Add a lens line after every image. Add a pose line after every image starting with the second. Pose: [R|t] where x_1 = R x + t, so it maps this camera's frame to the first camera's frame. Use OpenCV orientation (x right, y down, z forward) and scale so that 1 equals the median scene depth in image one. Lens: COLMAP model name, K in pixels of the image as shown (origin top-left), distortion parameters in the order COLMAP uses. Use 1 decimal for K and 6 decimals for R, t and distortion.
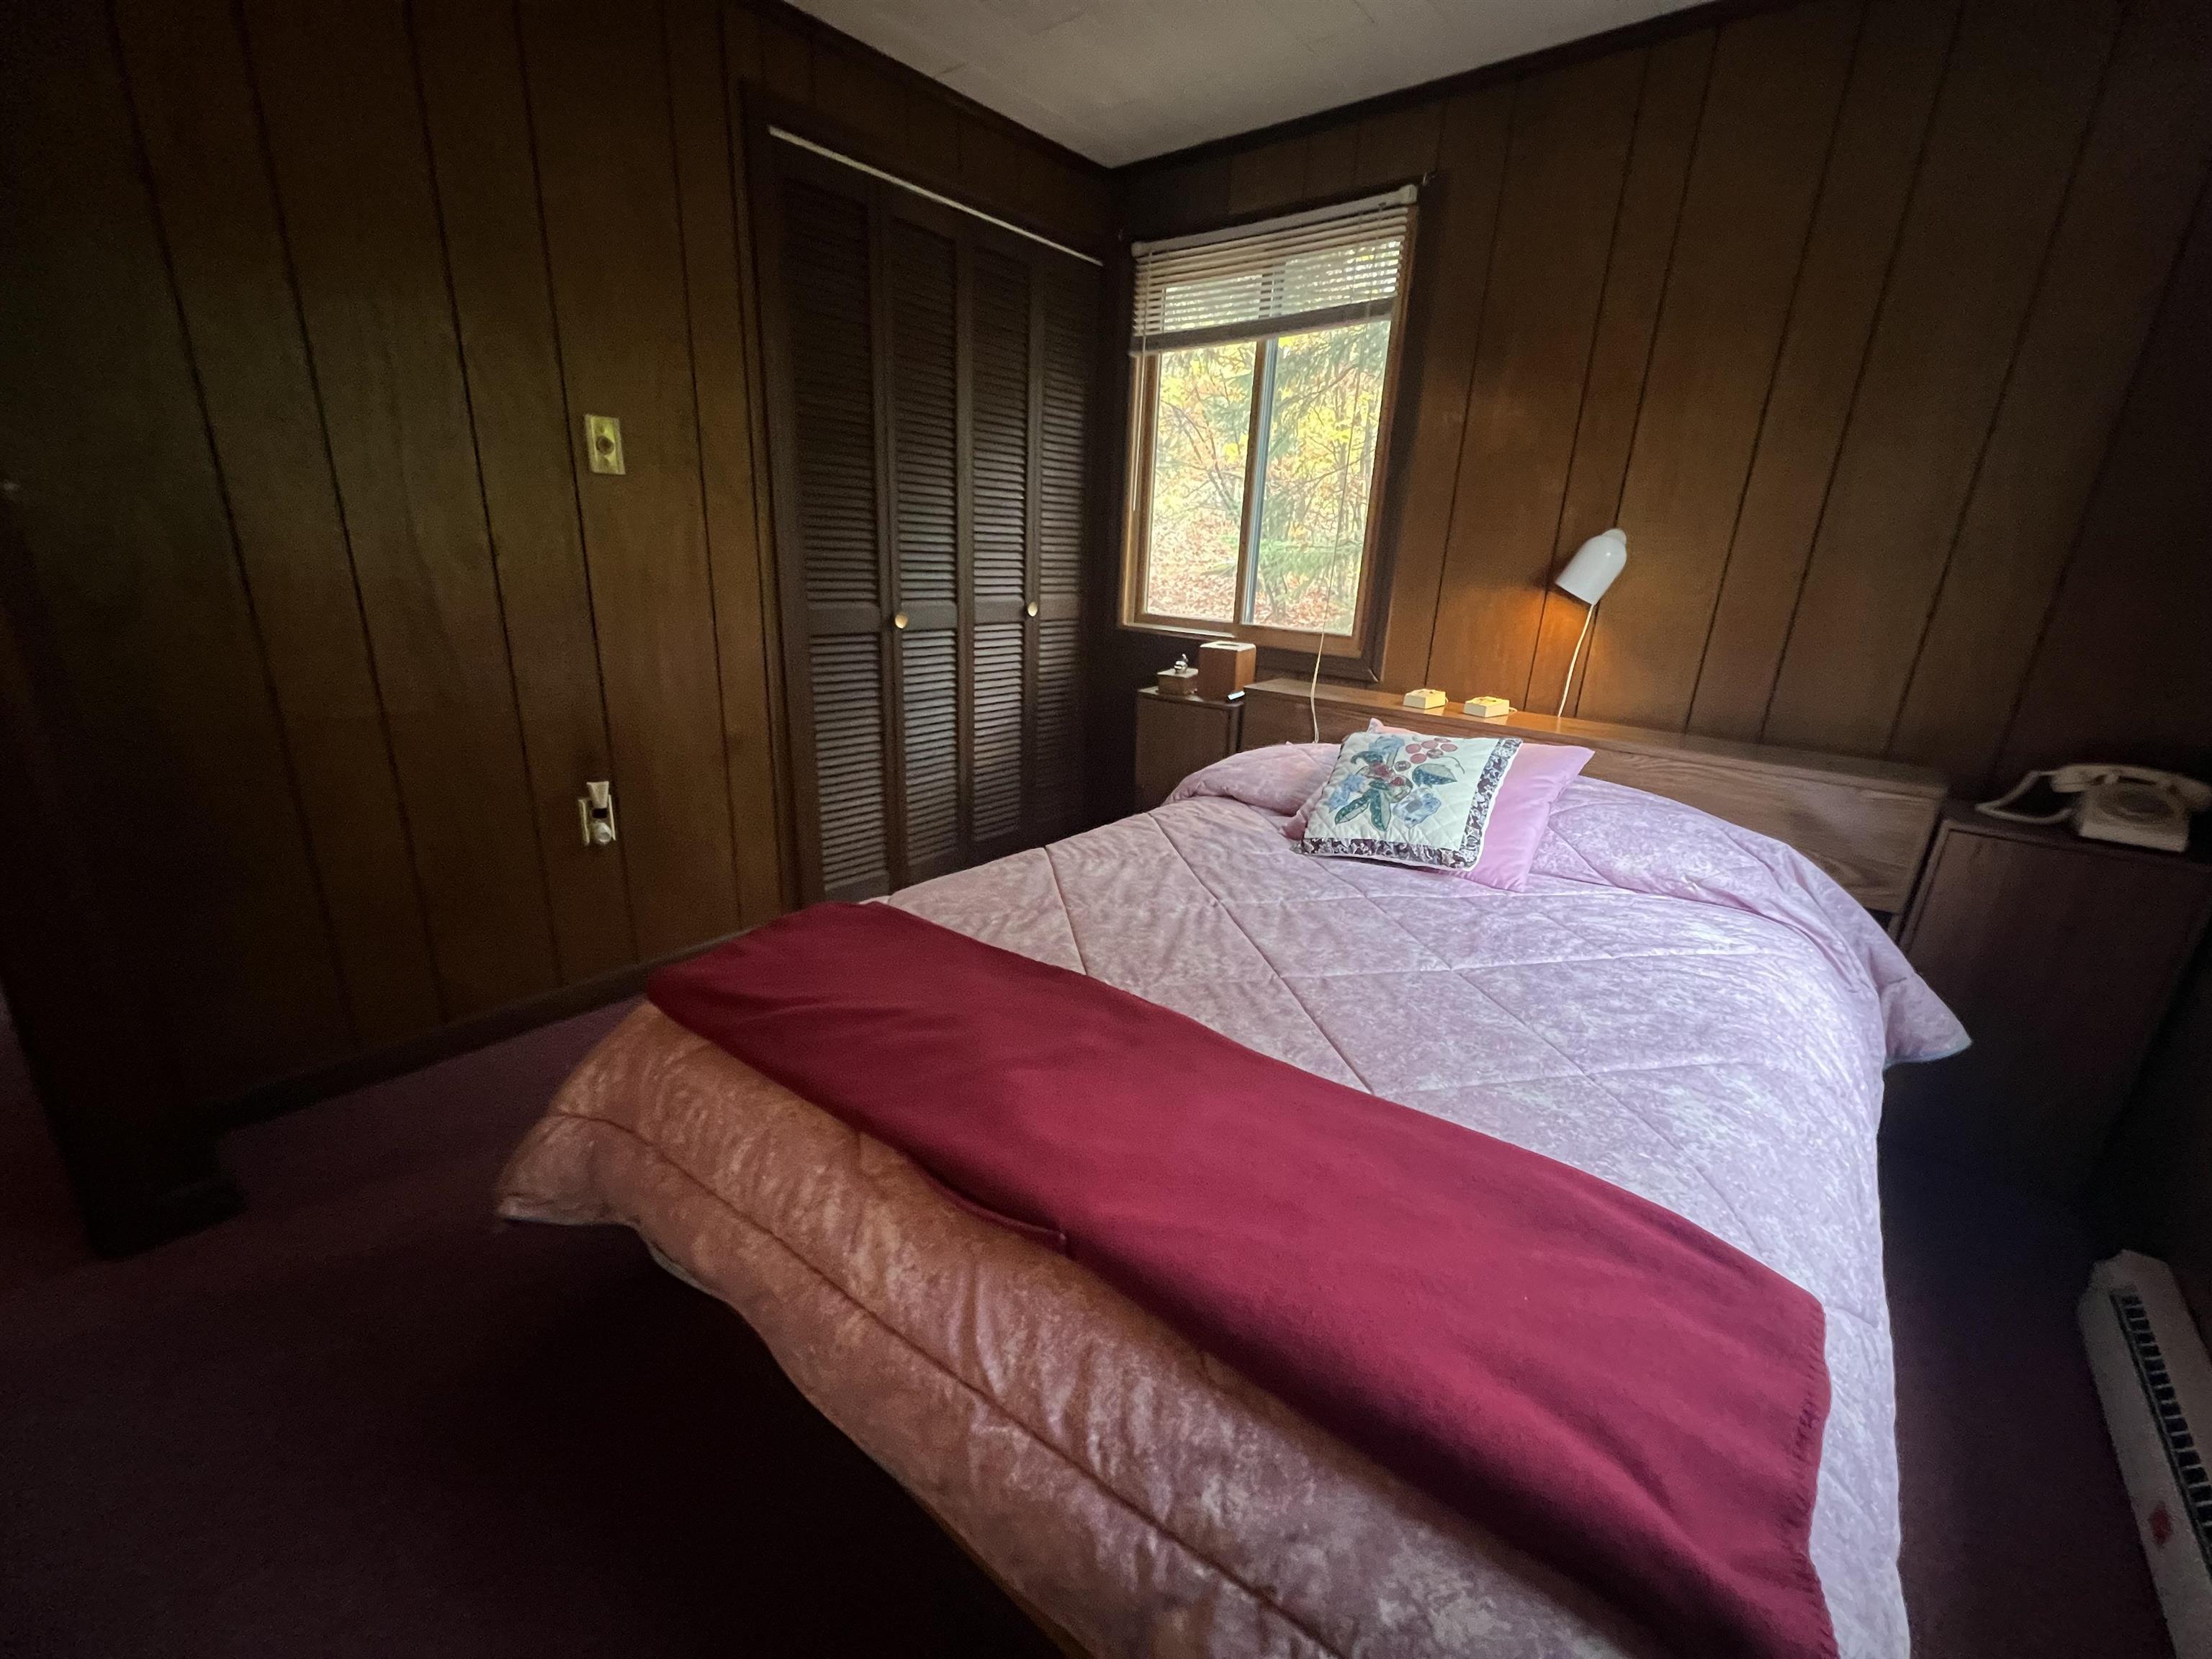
lens RADIAL K [[879.9, 0, 1105.6], [0, 879.9, 840.7], [0, 0, 1]] dist [0.002265, 0.000044]
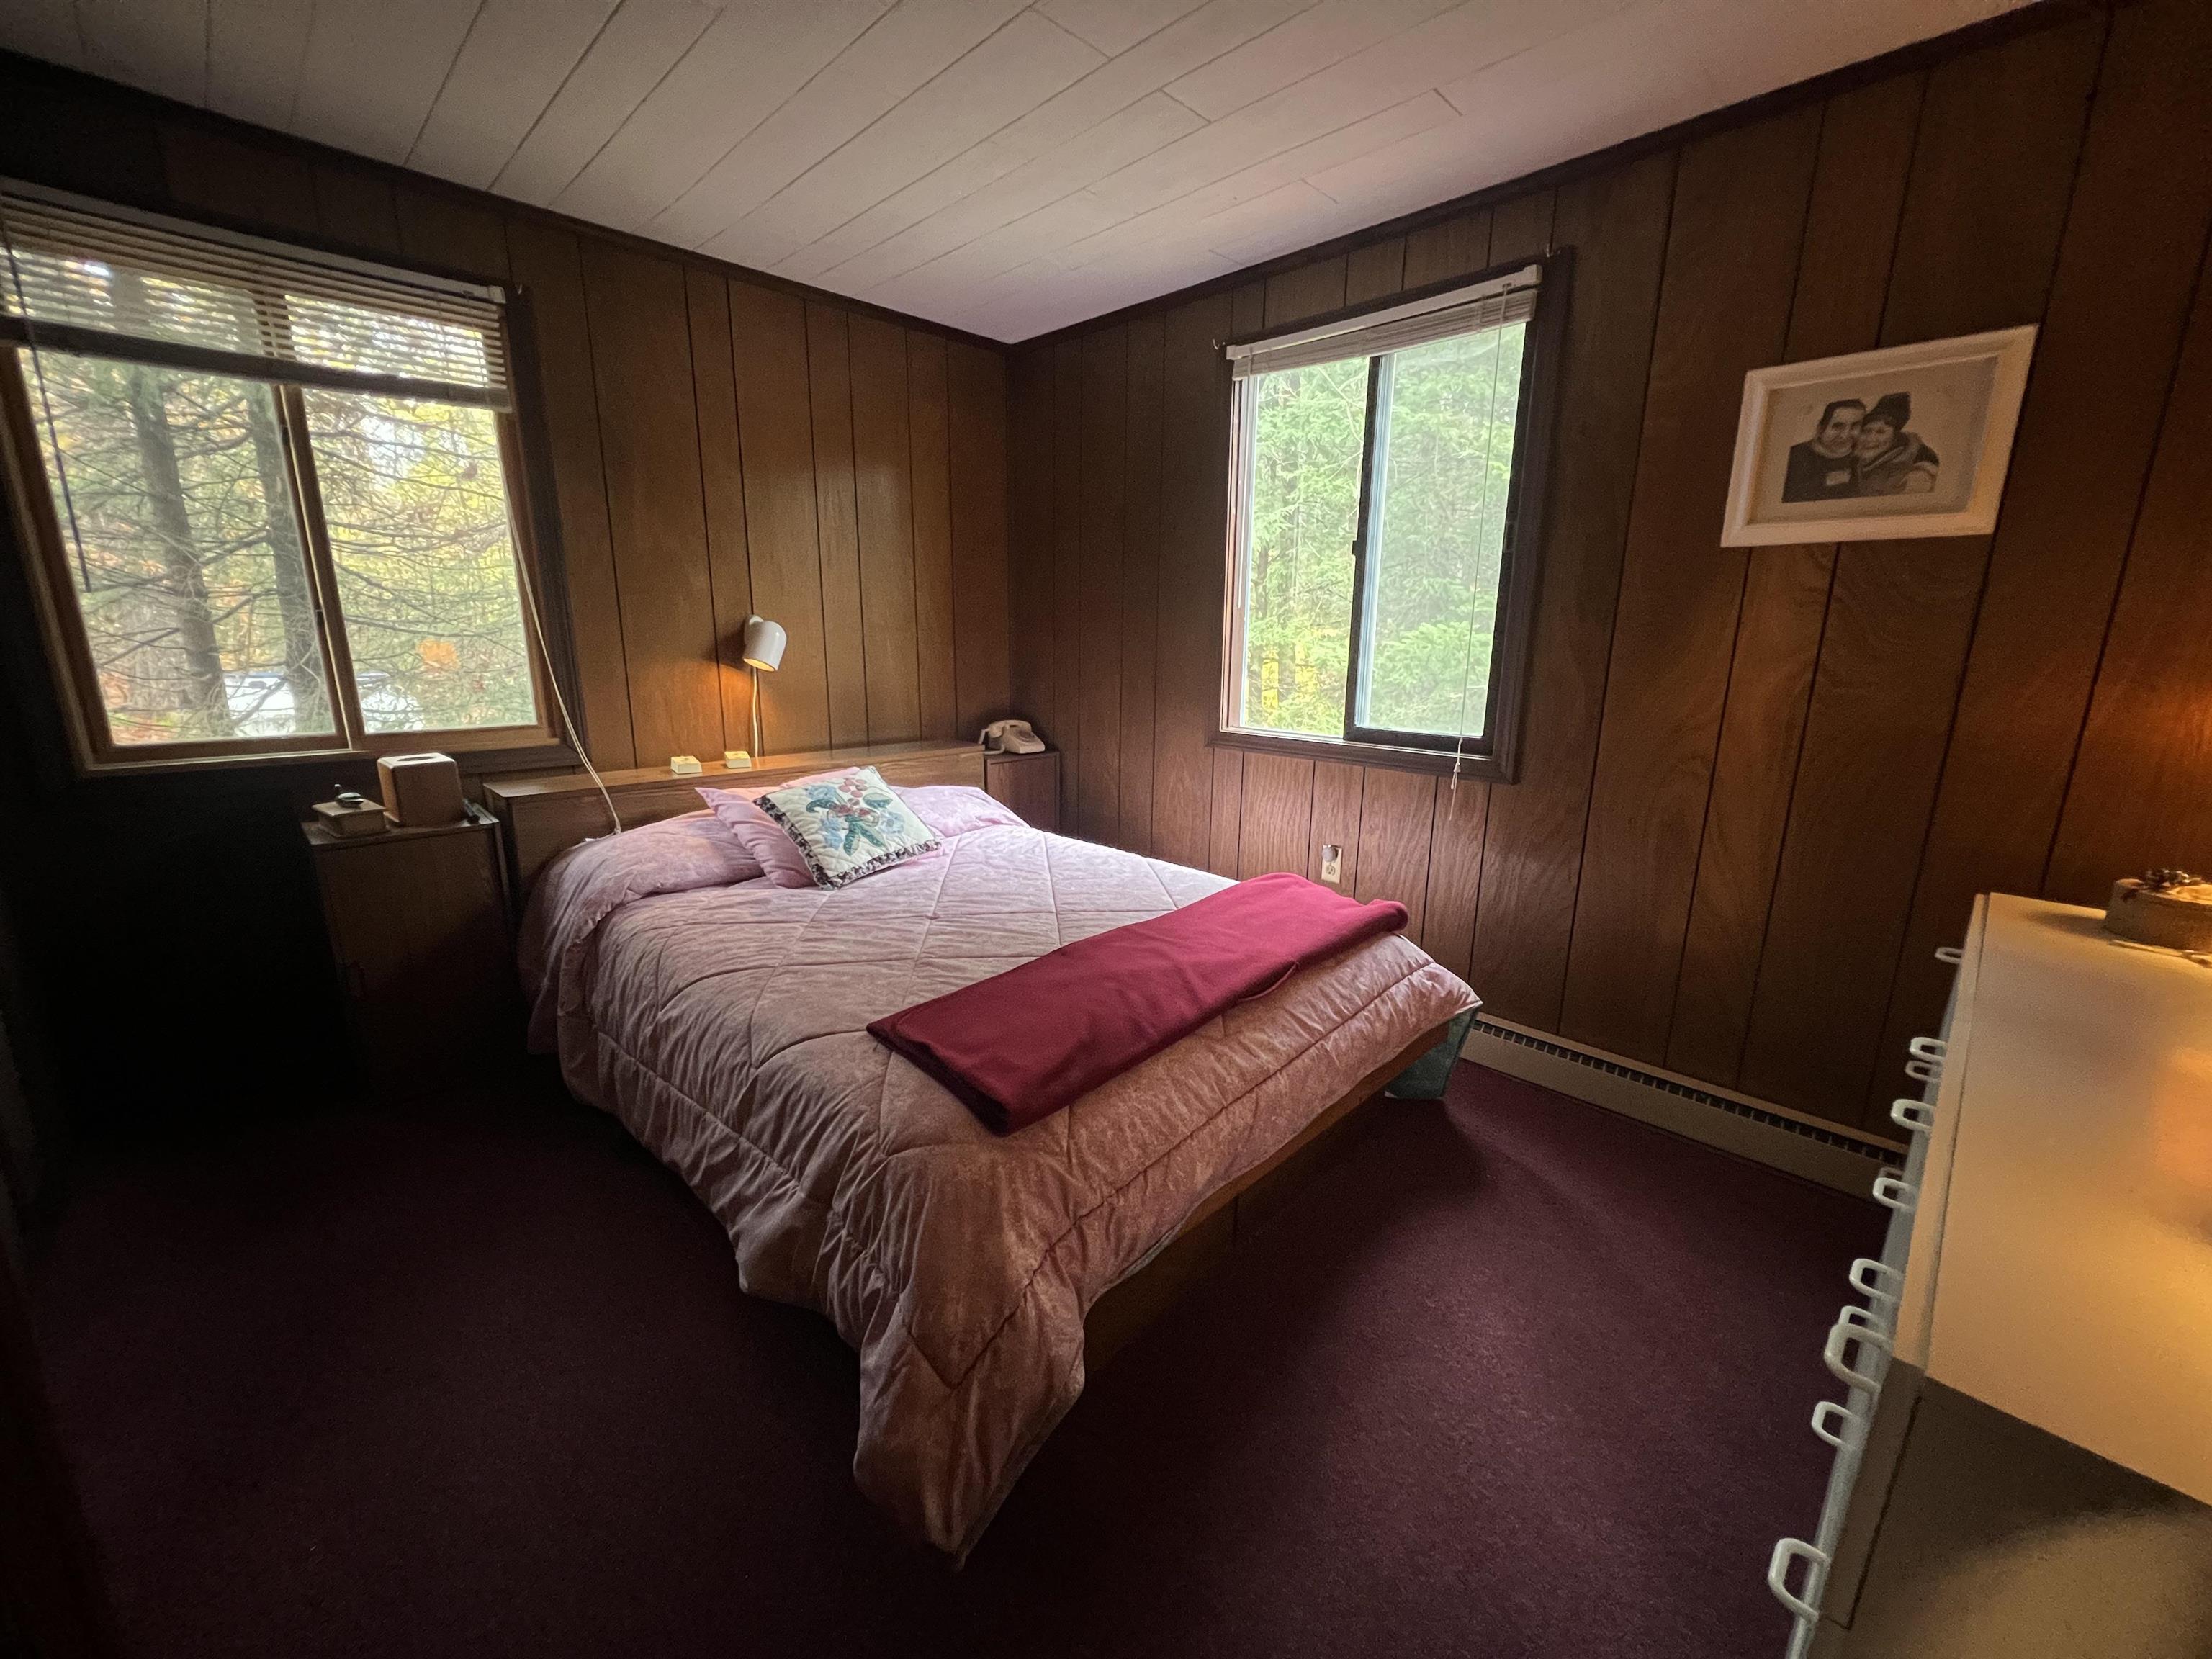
lens RADIAL K [[884.3, 0, 1117.5], [0, 884.3, 828.8], [0, 0, 1]] dist [-0.002094, -0.000279]
pose [[0.091540, -0.265115, 0.959862, -0.959331], [0.305208, 0.924988, 0.226376, -0.235677], [-0.947876, 0.272235, 0.165589, 0.416385]]
